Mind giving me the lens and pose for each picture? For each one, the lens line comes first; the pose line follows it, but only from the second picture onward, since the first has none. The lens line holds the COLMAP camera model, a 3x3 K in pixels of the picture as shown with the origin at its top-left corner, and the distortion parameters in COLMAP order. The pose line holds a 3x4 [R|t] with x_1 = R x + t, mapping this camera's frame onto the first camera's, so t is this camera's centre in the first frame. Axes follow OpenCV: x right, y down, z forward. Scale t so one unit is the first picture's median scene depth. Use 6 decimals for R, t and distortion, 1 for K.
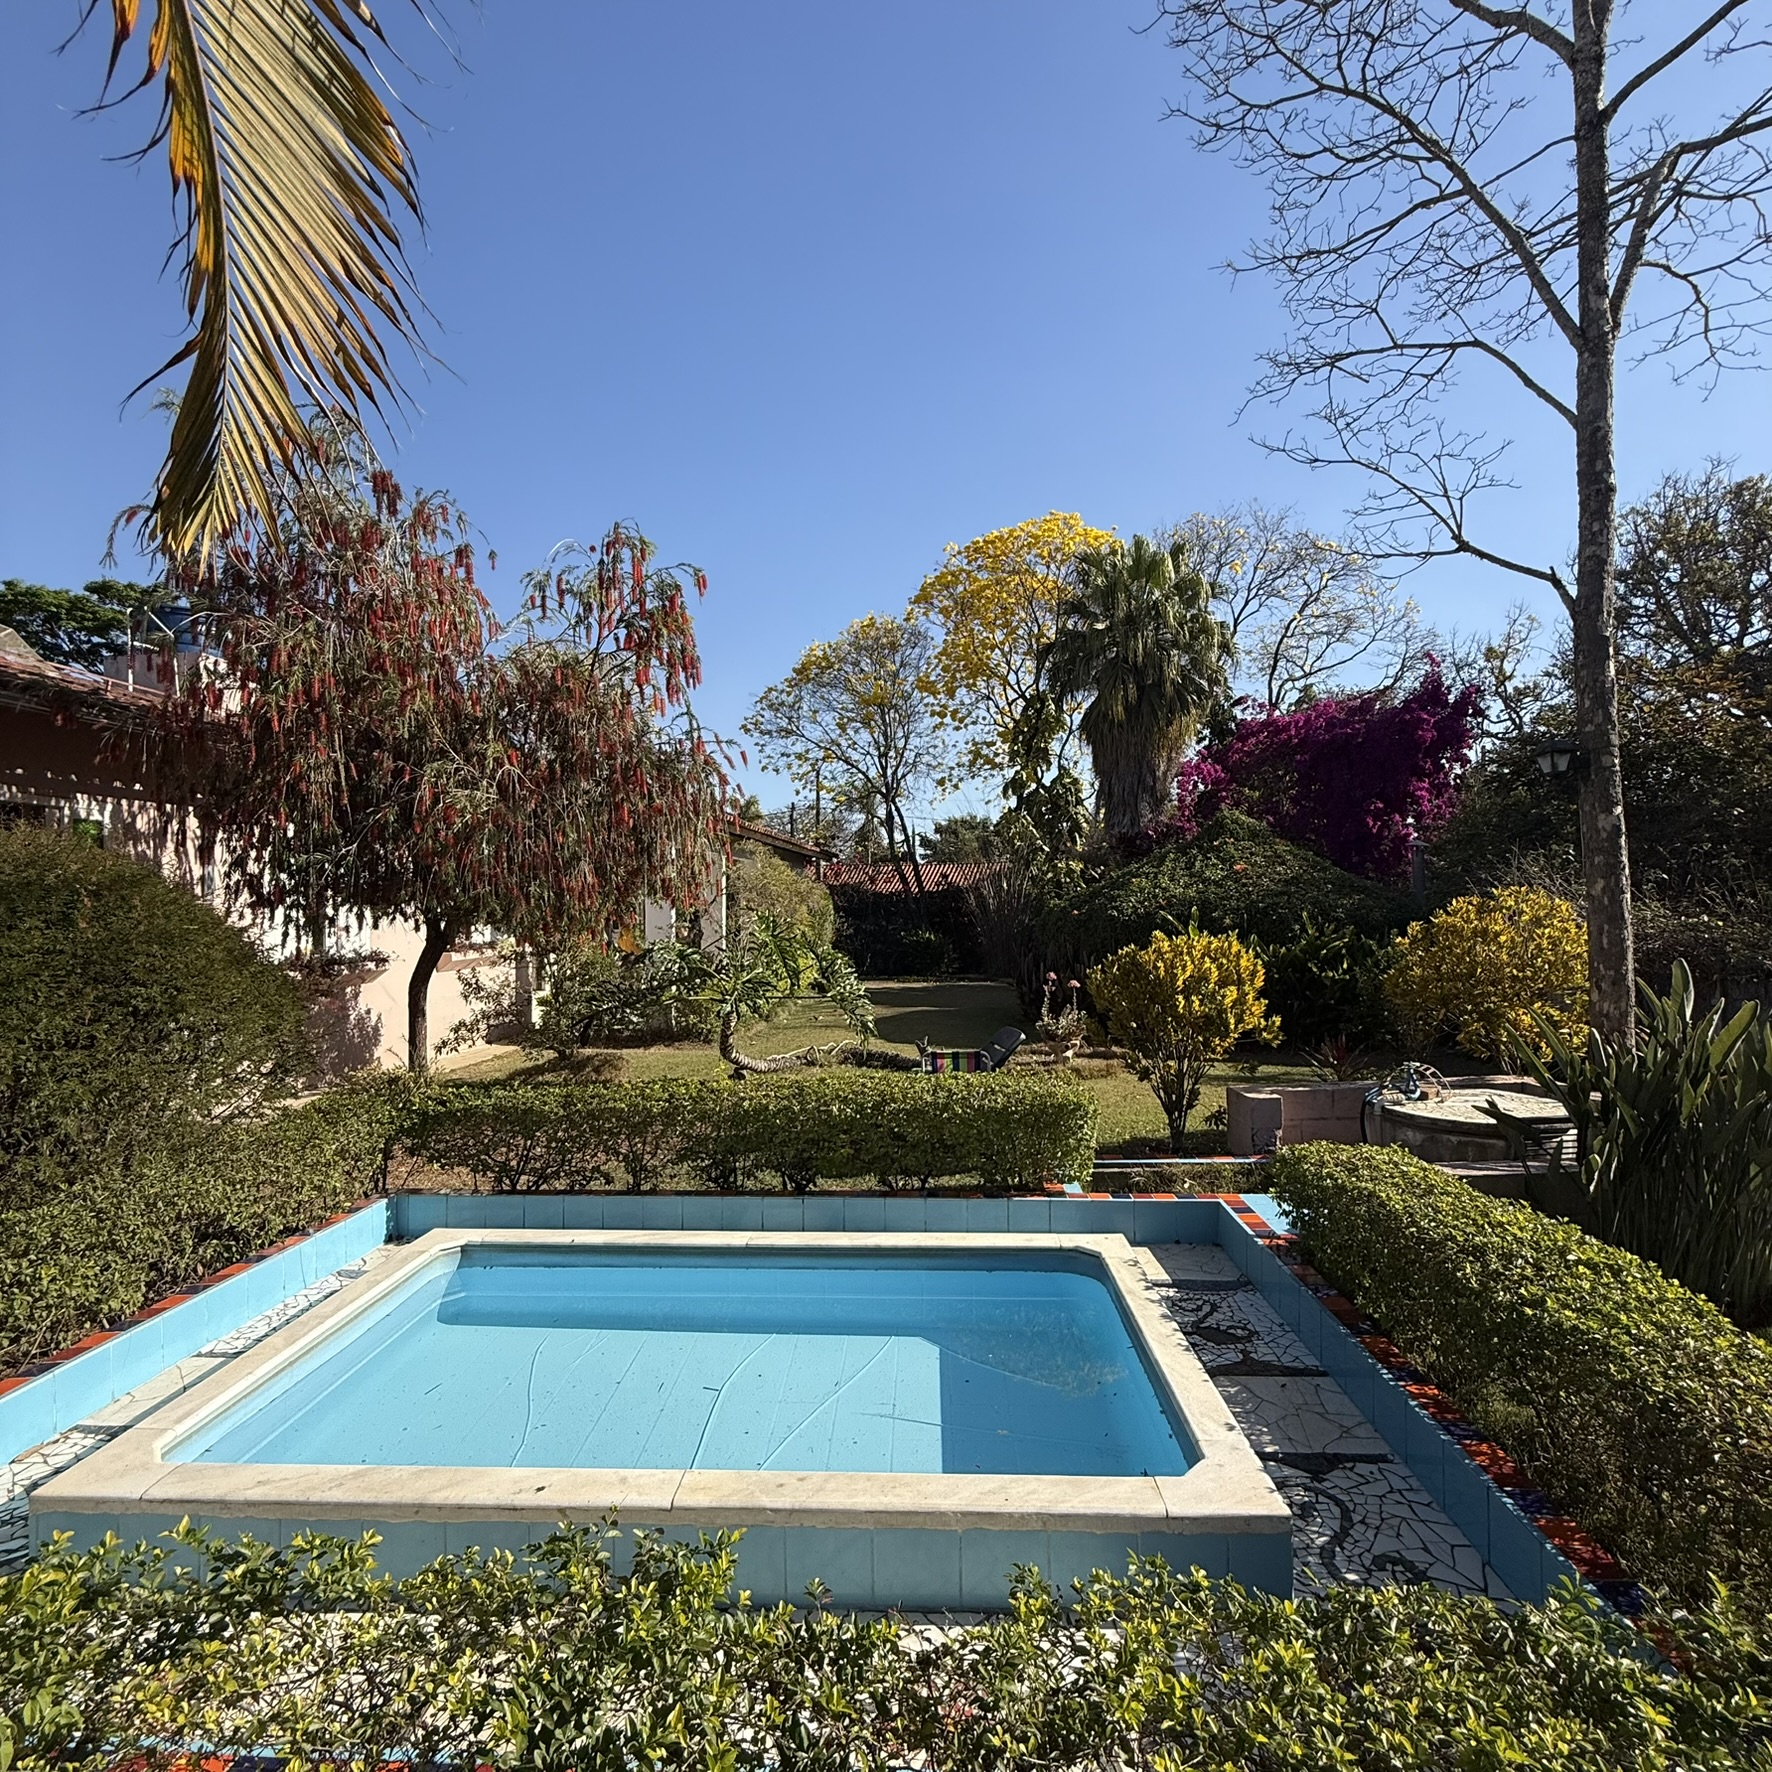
lens RADIAL K [[933.2, 0, 887.3], [0, 933.2, 881.4], [0, 0, 1]] dist [-0.002147, -0.001337]
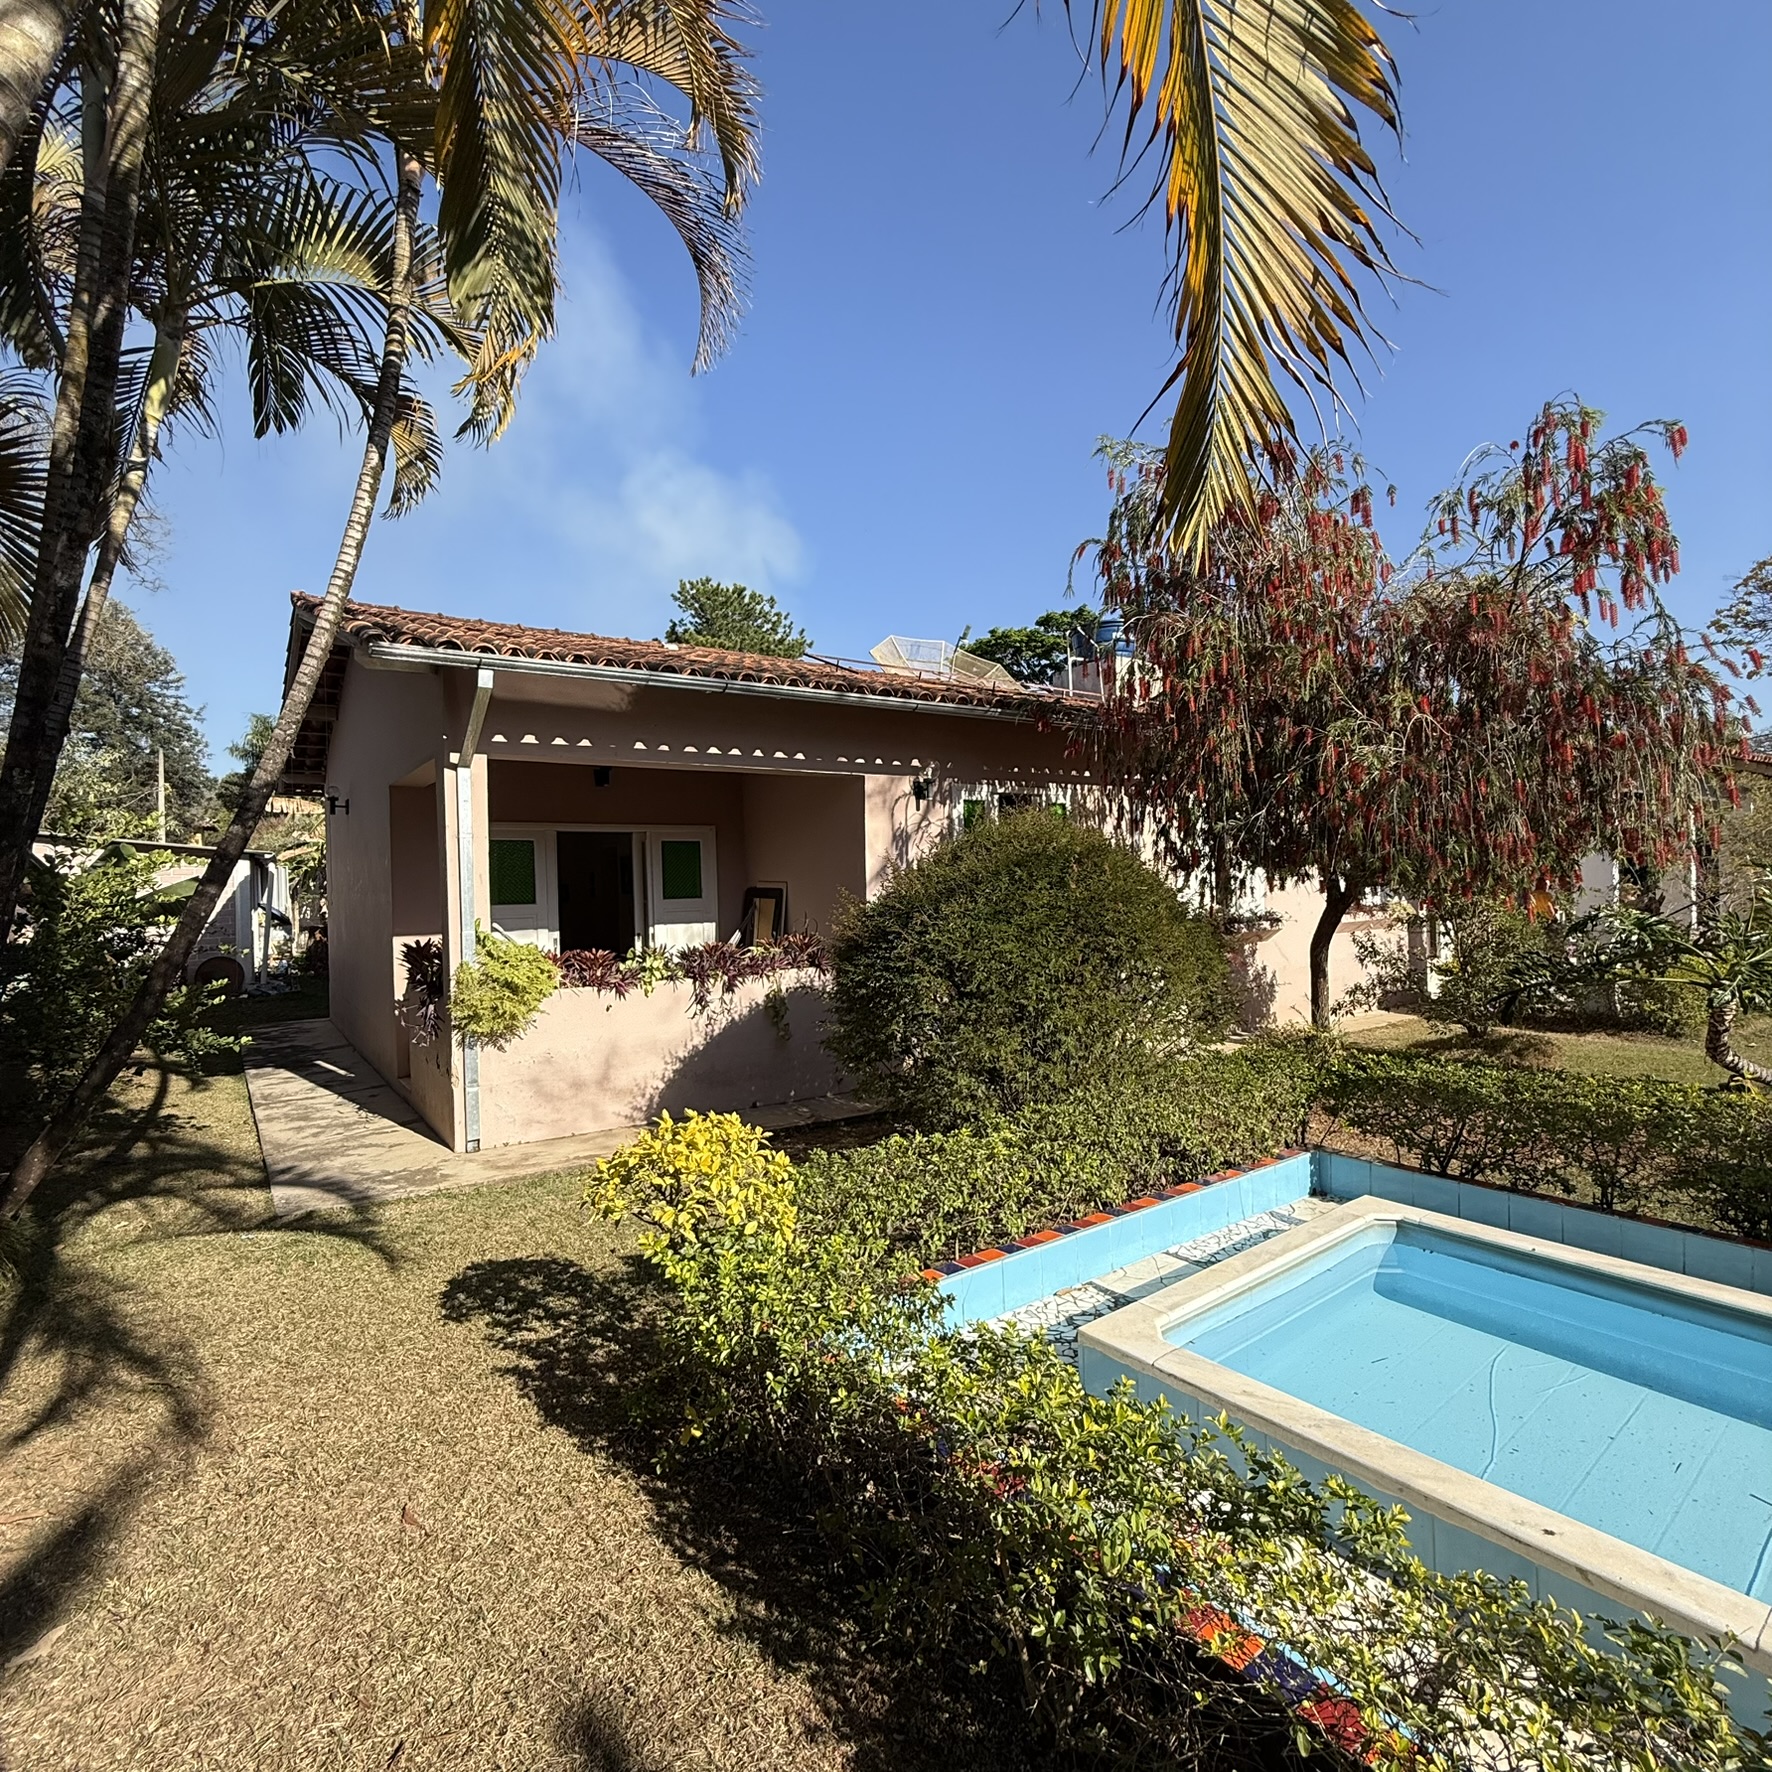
lens RADIAL K [[937.8, 0, 887.5], [0, 937.8, 879.3], [0, 0, 1]] dist [-0.003396, 0.001691]
pose [[0.644016, -0.004855, -0.764997, -0.033862], [0.035101, 0.999114, 0.023209, -0.000391], [0.764206, -0.041799, 0.643616, -0.003972]]
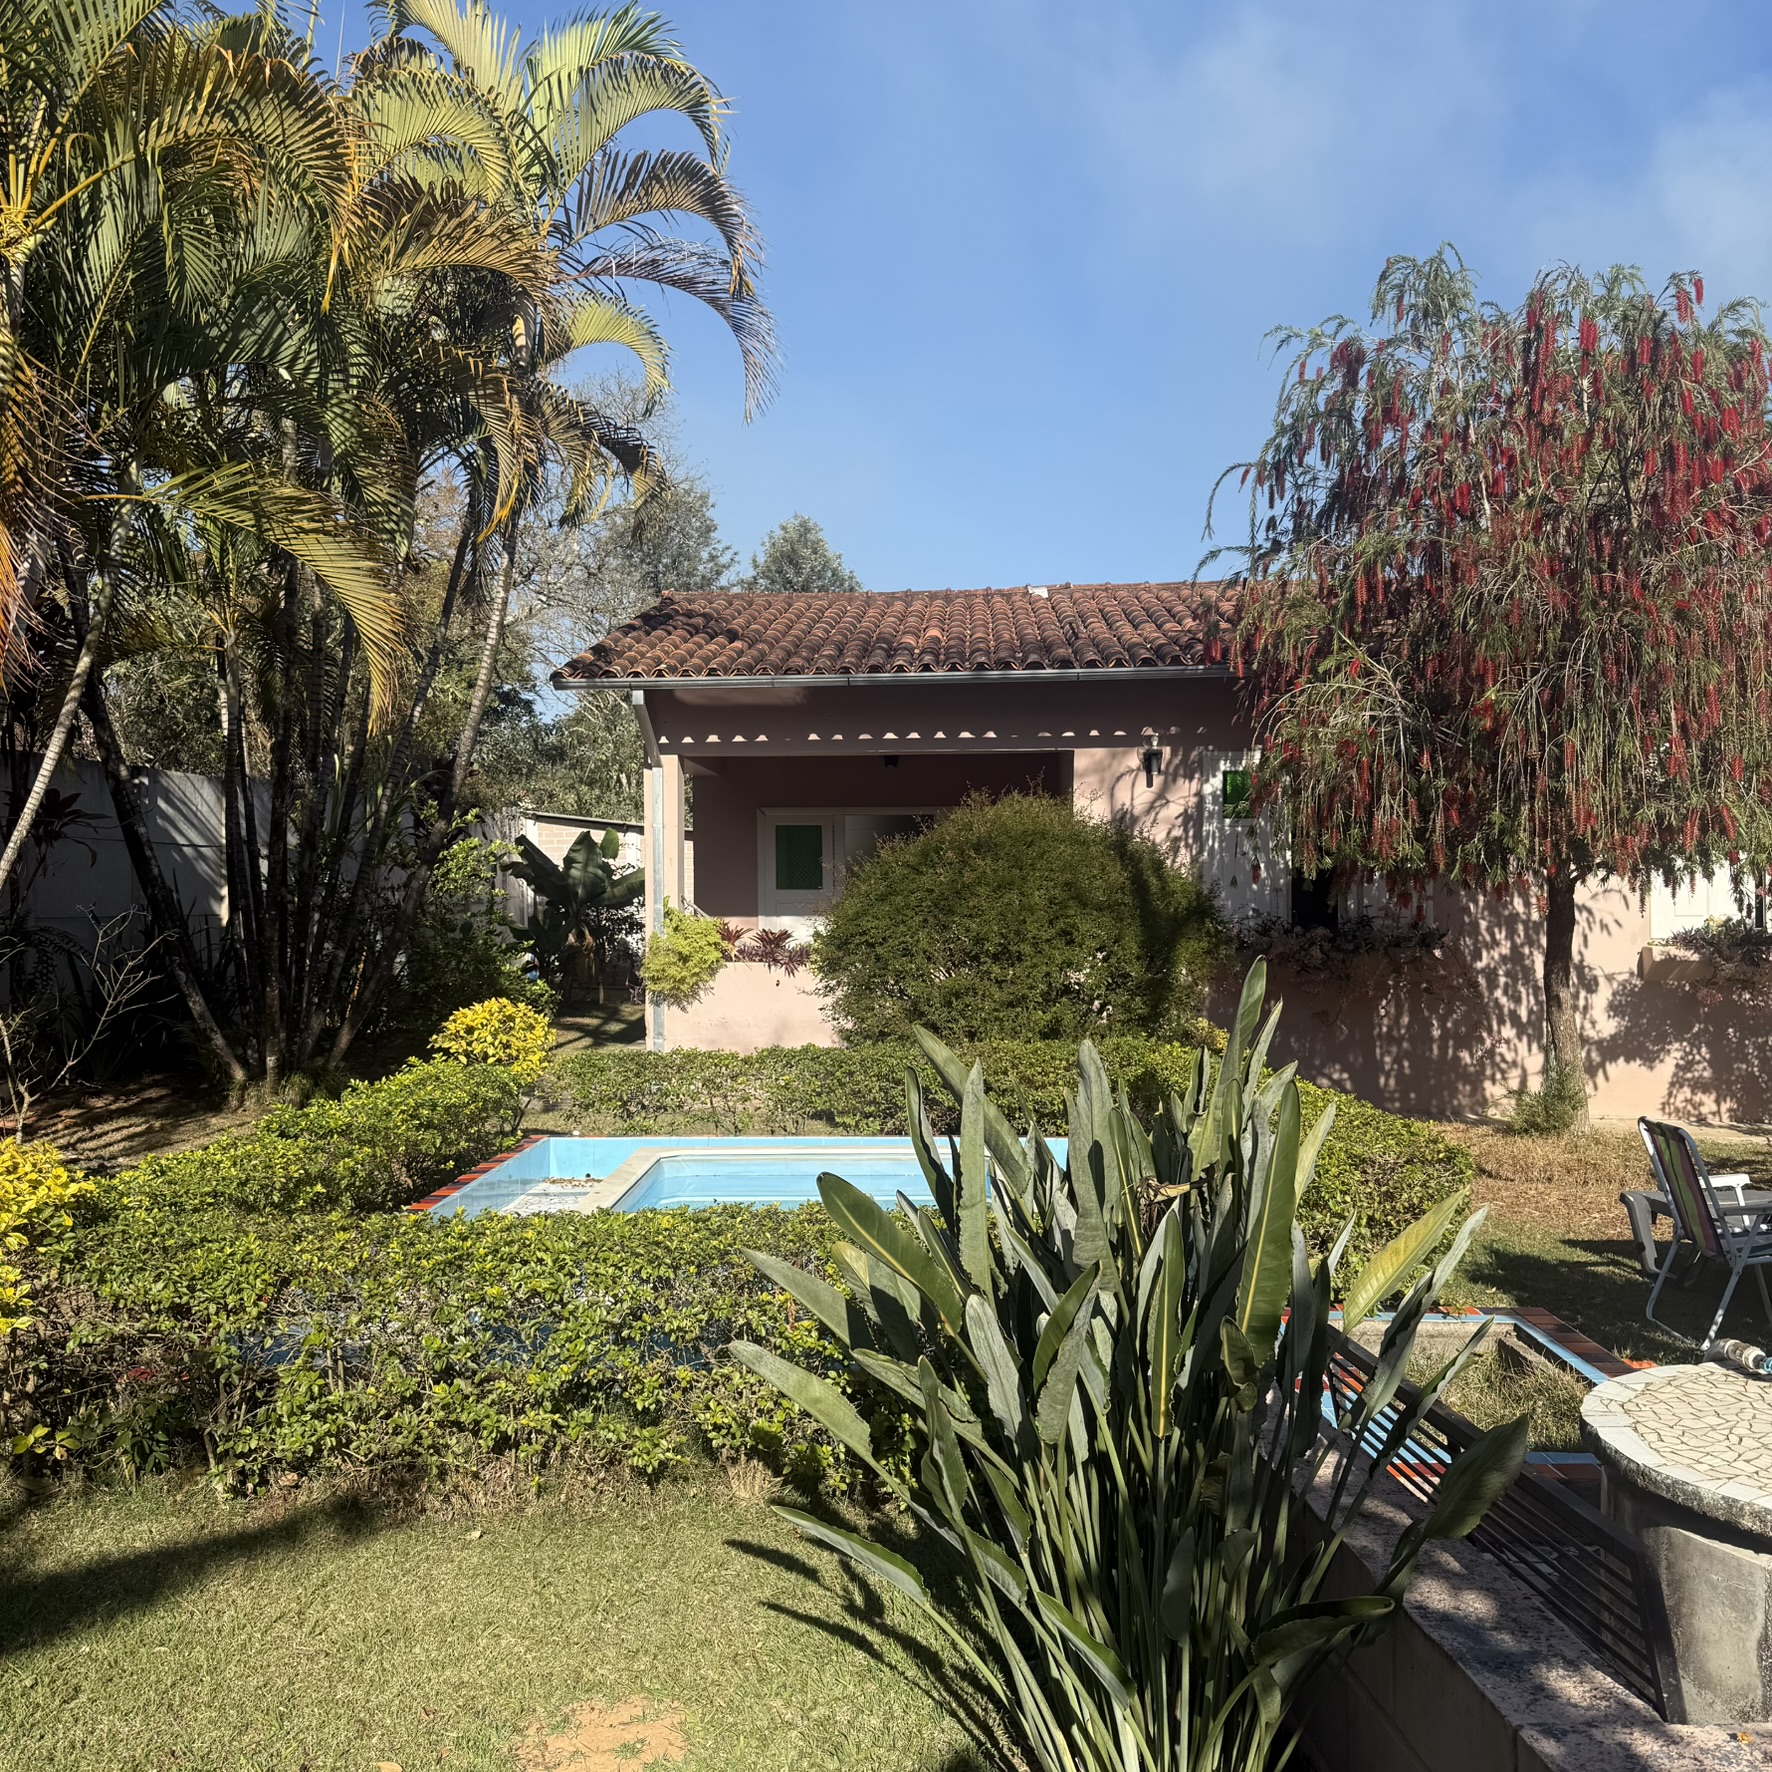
lens RADIAL K [[1625.2, 0, 886.0], [0, 1625.2, 886.0], [0, 0, 1]] dist [0.169712, -0.316930]
pose [[-0.011835, 0.019062, -0.999748, 0.736272], [0.028616, 0.999415, 0.018717, 0.005155], [0.999520, -0.028387, -0.012373, 0.470361]]
